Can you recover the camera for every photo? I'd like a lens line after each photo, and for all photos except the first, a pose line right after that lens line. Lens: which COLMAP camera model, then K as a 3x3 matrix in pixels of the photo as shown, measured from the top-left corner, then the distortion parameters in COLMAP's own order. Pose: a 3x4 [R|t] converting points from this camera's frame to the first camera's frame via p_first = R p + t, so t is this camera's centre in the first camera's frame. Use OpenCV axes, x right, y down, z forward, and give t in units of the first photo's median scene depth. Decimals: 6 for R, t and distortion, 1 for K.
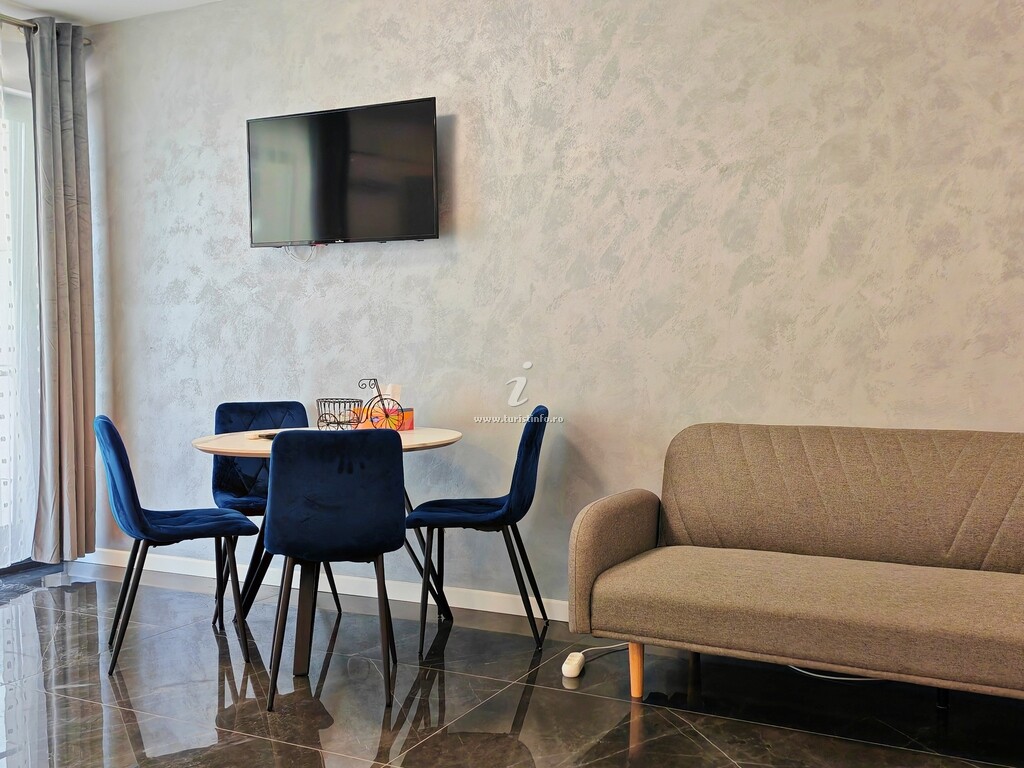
lens RADIAL K [[1011.7, 0, 511.9], [0, 1011.7, 373.3], [0, 0, 1]] dist [0.045674, 0.000000]
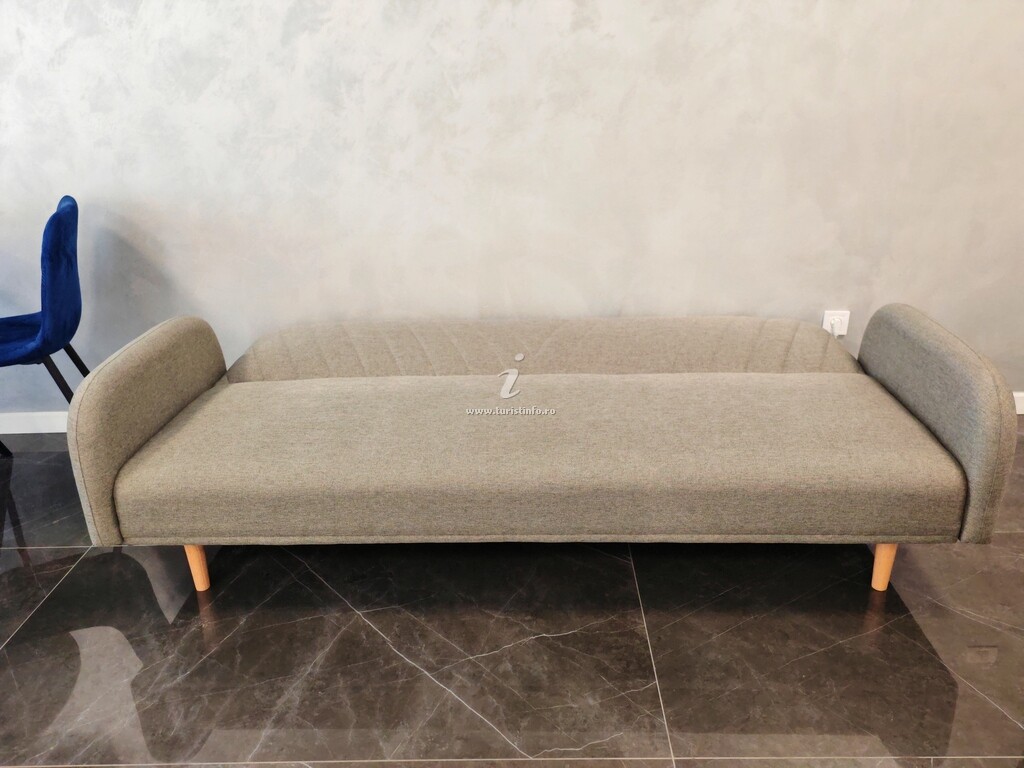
lens RADIAL K [[788.5, 0, 539.2], [0, 788.5, 383.2], [0, 0, 1]] dist [0.029900, -0.016122]
pose [[0.899960, -0.176001, 0.398869, 0.095713], [0.034631, 0.940861, 0.337018, -0.029785], [-0.434596, -0.289490, 0.852832, 0.268569]]
